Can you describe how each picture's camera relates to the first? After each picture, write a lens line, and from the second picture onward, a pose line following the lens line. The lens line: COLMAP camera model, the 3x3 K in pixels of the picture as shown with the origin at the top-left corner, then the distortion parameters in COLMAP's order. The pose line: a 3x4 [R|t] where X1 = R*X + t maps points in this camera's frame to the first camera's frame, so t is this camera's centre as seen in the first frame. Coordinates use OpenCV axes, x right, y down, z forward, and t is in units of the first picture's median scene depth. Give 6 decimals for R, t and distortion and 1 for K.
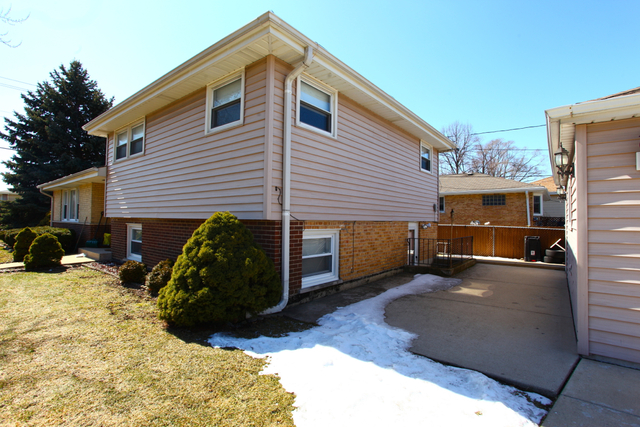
lens RADIAL K [[310.5, 0, 320.0], [0, 310.5, 213.5], [0, 0, 1]] dist [-0.034910, 0.002021]
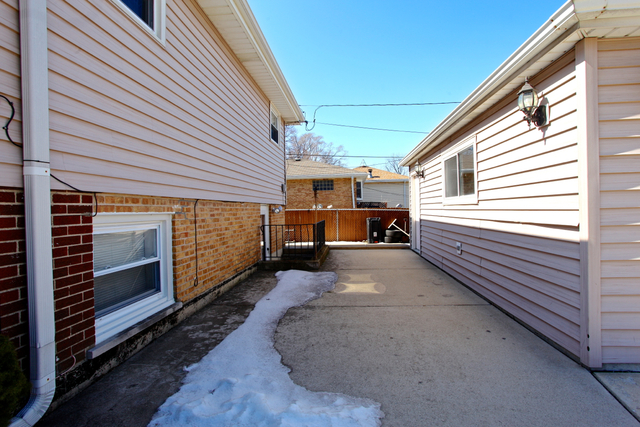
lens RADIAL K [[310.5, 0, 320.0], [0, 310.5, 213.5], [0, 0, 1]] dist [-0.034910, 0.002021]
pose [[0.835674, -0.032765, 0.548248, -0.018611], [0.016731, 0.999274, 0.034218, 0.036347], [-0.548971, -0.019422, 0.835615, 0.387762]]
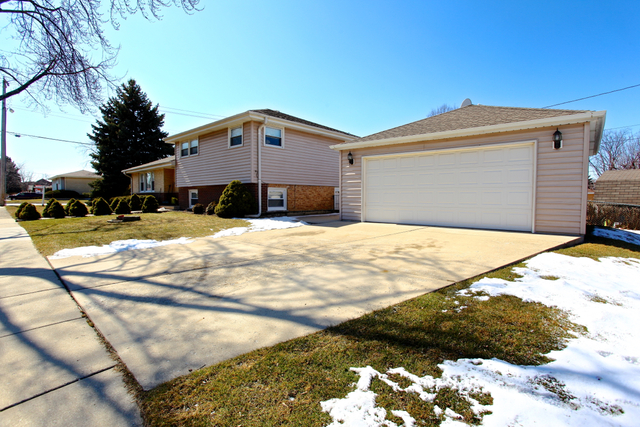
lens RADIAL K [[310.5, 0, 320.0], [0, 310.5, 213.5], [0, 0, 1]] dist [-0.034910, 0.002021]
pose [[0.998173, -0.008554, -0.059809, 0.434380], [0.012655, 0.997569, 0.068525, 0.081698], [0.059078, -0.069157, 0.995855, -1.254398]]
